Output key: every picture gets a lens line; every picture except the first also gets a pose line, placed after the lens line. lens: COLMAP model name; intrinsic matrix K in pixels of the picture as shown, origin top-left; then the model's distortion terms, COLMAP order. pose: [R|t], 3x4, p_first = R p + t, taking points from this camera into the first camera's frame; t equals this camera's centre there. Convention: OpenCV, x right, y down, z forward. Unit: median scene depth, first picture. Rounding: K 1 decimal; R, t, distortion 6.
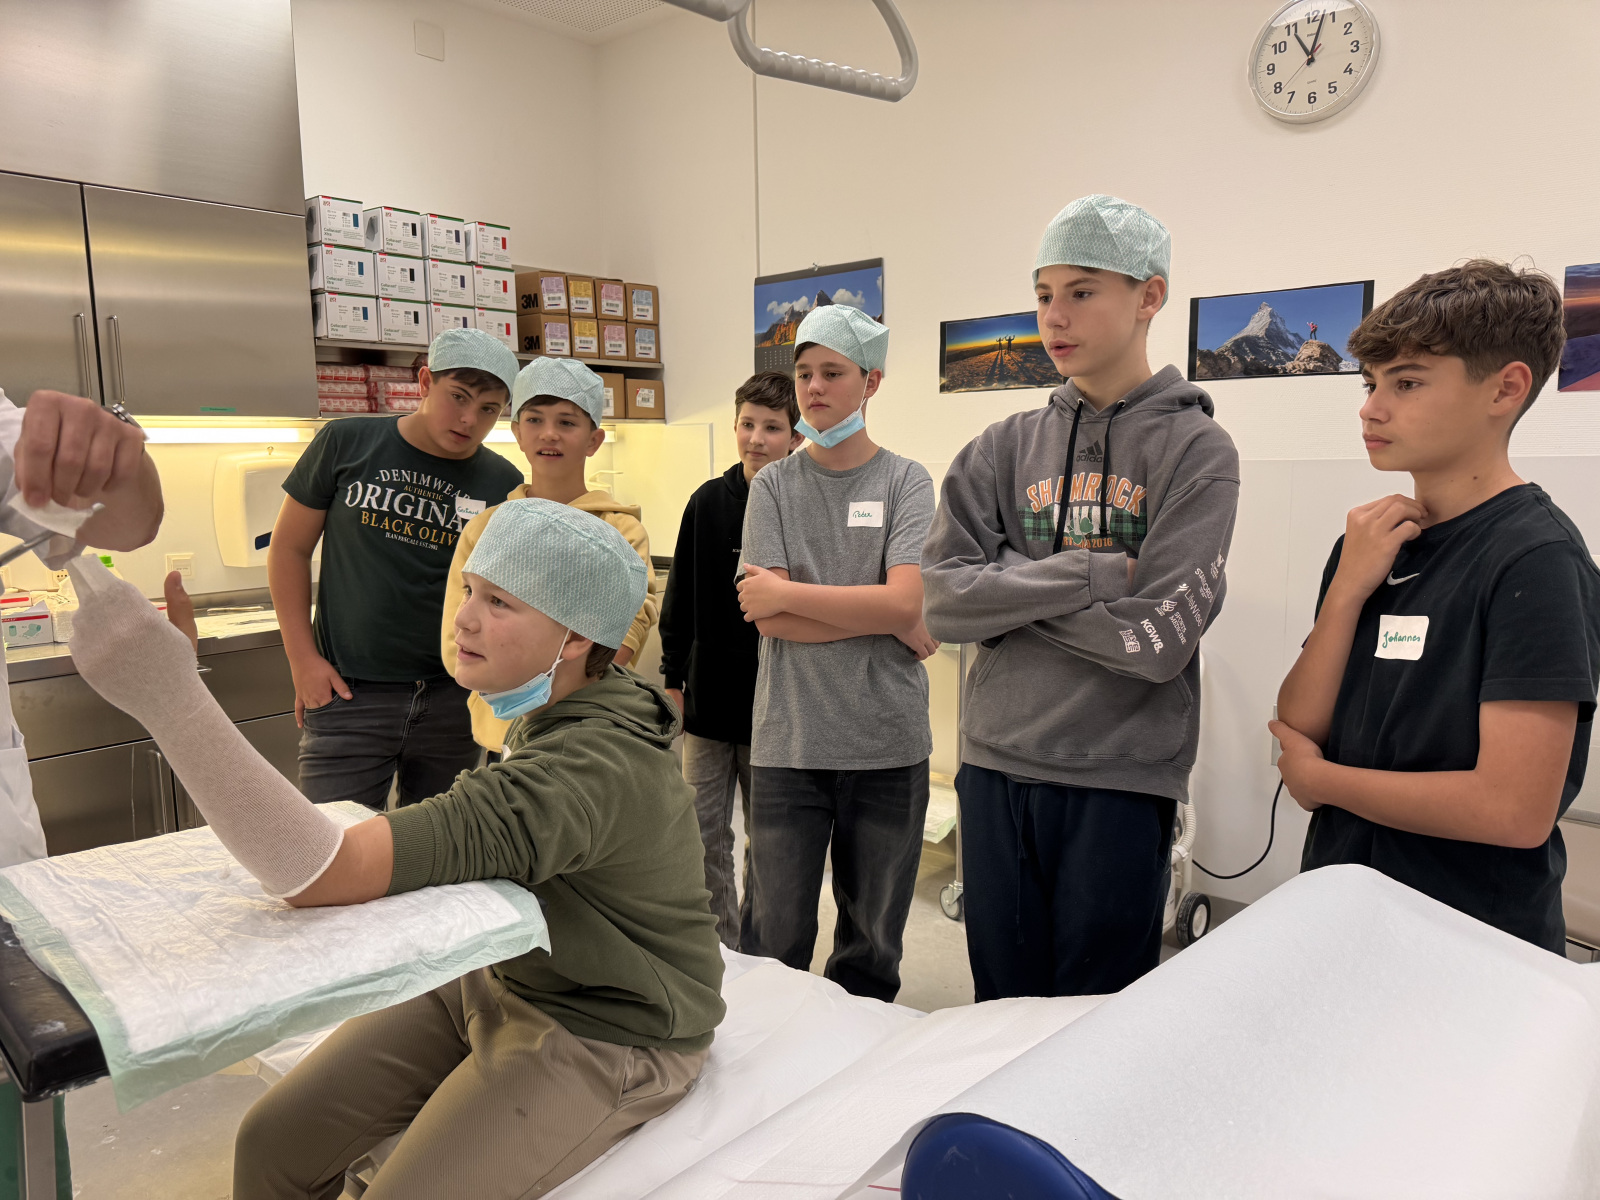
lens RADIAL K [[1130.2, 0, 821.4], [0, 1130.2, 598.9], [0, 0, 1]] dist [-0.004755, 0.004130]
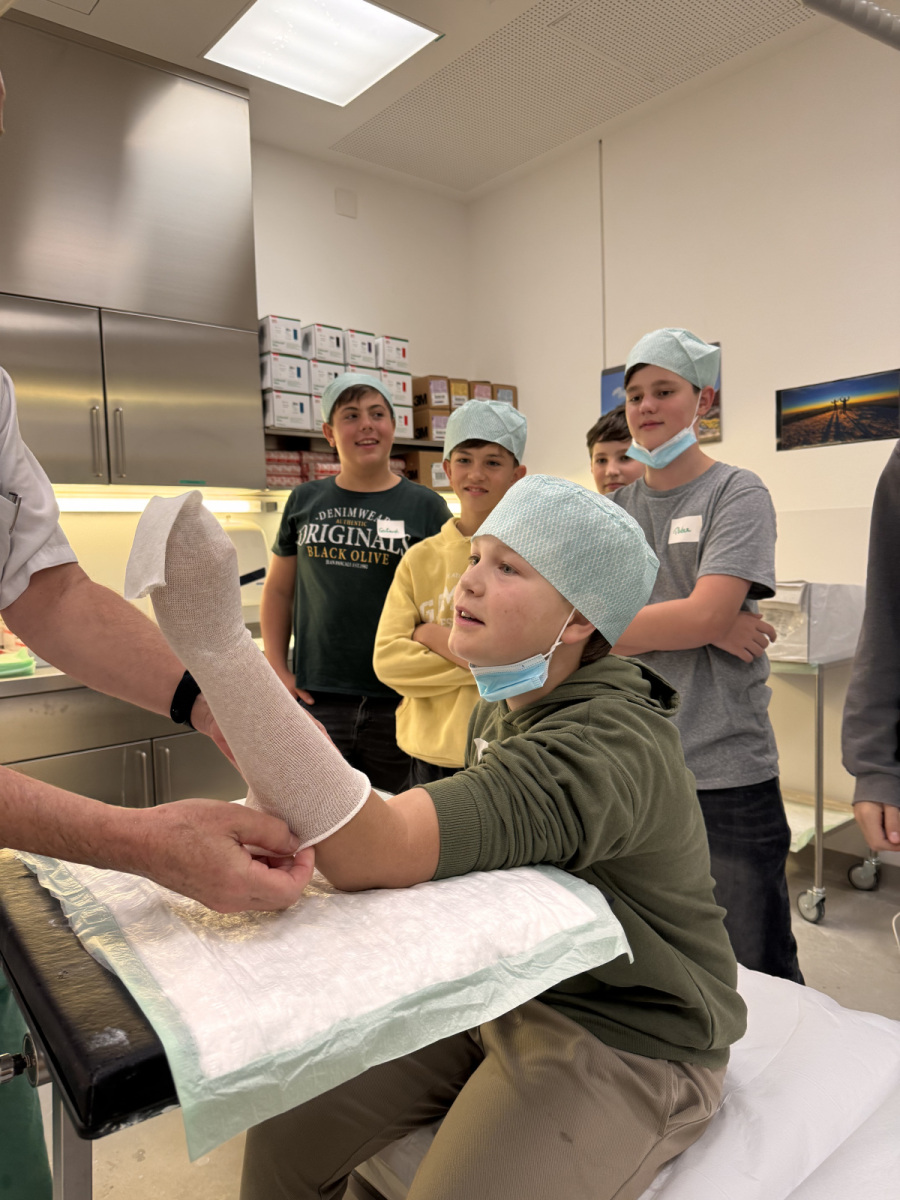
lens RADIAL K [[847.6, 0, 445.9], [0, 847.6, 605.2], [0, 0, 1]] dist [-0.004755, 0.004130]
pose [[0.985603, -0.017467, -0.168174, -0.204869], [0.006161, 0.997699, -0.067515, 0.069693], [0.168966, 0.065507, 0.983443, 0.257744]]
